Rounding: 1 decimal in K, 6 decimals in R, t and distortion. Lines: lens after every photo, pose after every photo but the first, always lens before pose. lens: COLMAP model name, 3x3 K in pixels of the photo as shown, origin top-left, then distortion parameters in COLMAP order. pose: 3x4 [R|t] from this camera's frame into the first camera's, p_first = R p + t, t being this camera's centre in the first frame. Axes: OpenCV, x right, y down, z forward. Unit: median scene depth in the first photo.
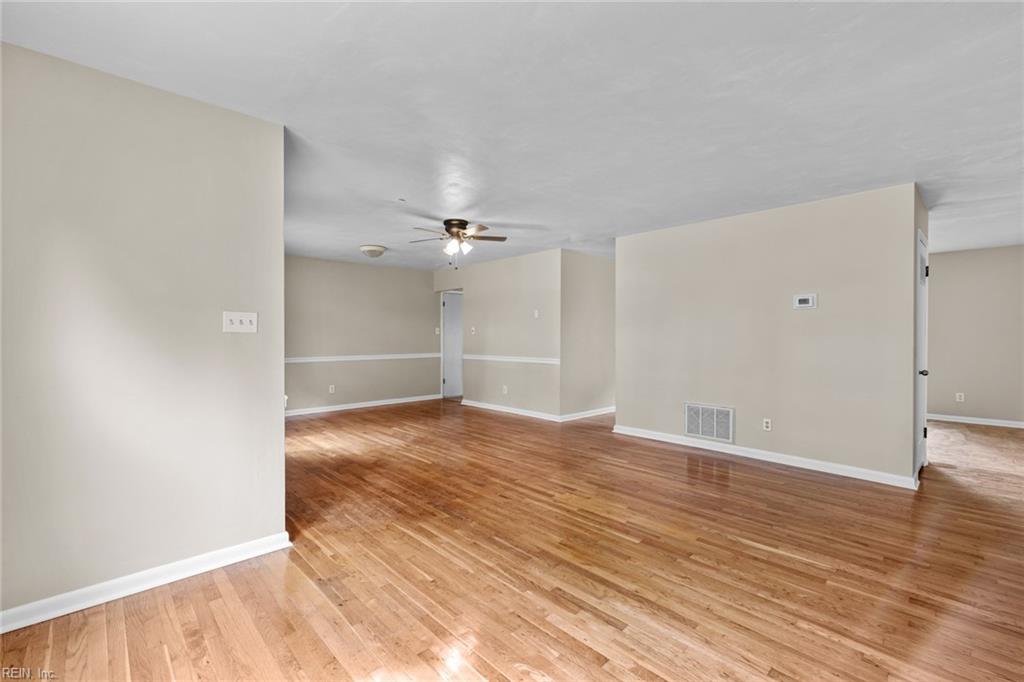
lens RADIAL K [[446.2, 0, 507.3], [0, 446.2, 331.0], [0, 0, 1]] dist [0.000071, -0.000397]
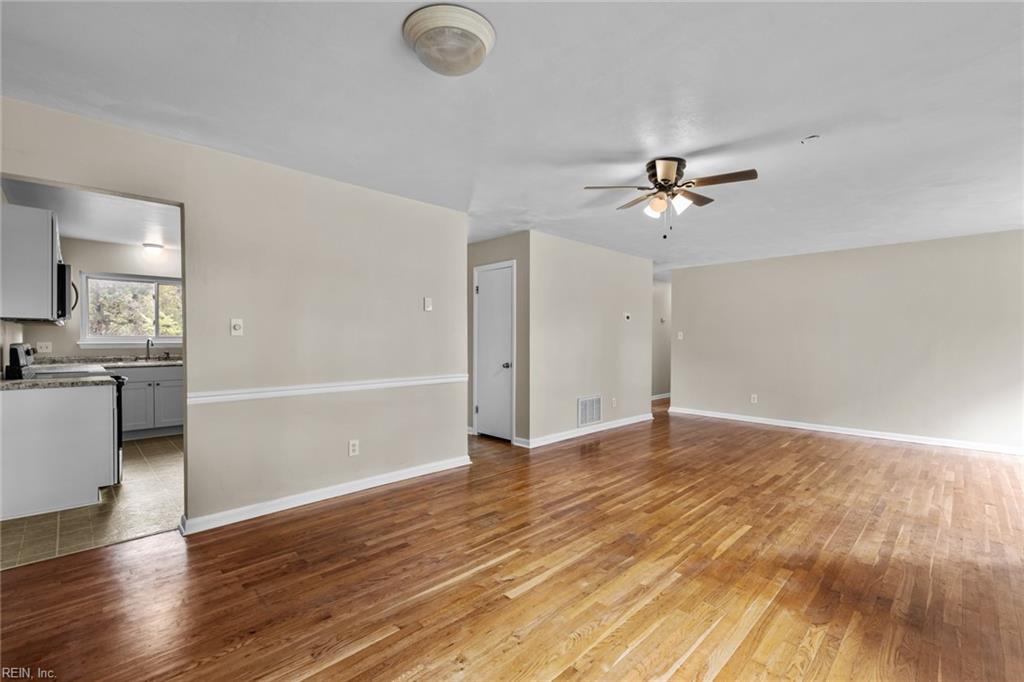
lens RADIAL K [[453.3, 0, 512.0], [0, 453.3, 341.0], [0, 0, 1]] dist [-0.001078, -0.000286]
pose [[-0.029172, -0.007010, 0.999550, -0.829673], [-0.012619, 0.999898, 0.006644, 0.010412], [-0.999495, -0.012420, -0.029257, 1.343466]]
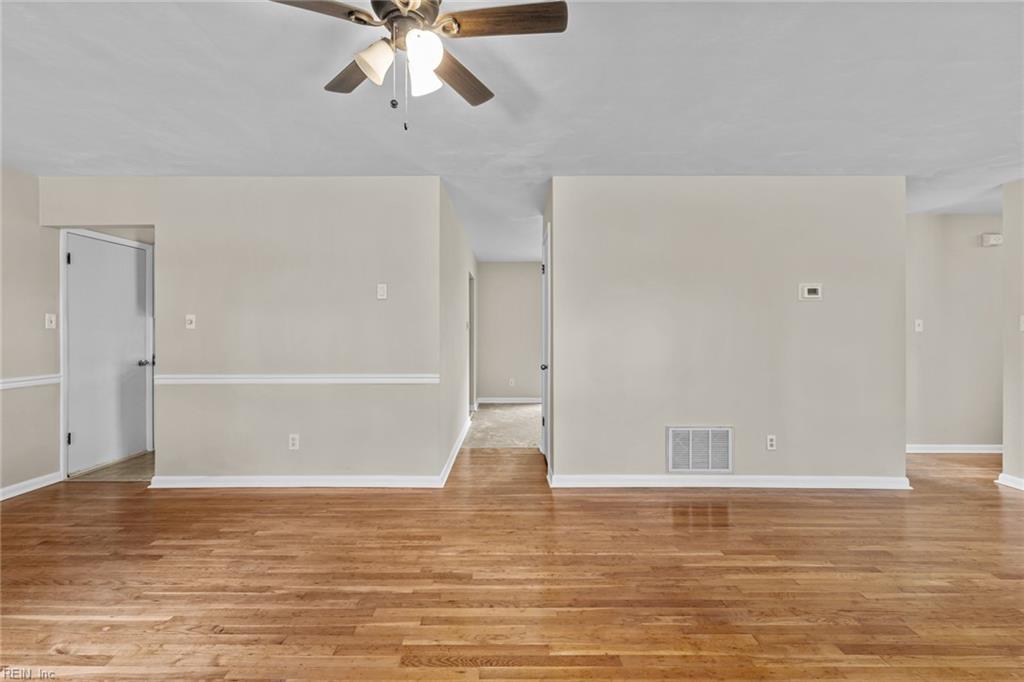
lens RADIAL K [[446.2, 0, 507.3], [0, 446.2, 331.0], [0, 0, 1]] dist [0.000071, -0.000397]
pose [[0.684439, -0.000709, 0.729070, -0.326390], [-0.007179, 0.999944, 0.007712, 0.005611], [-0.729035, -0.010513, 0.684396, 0.784342]]
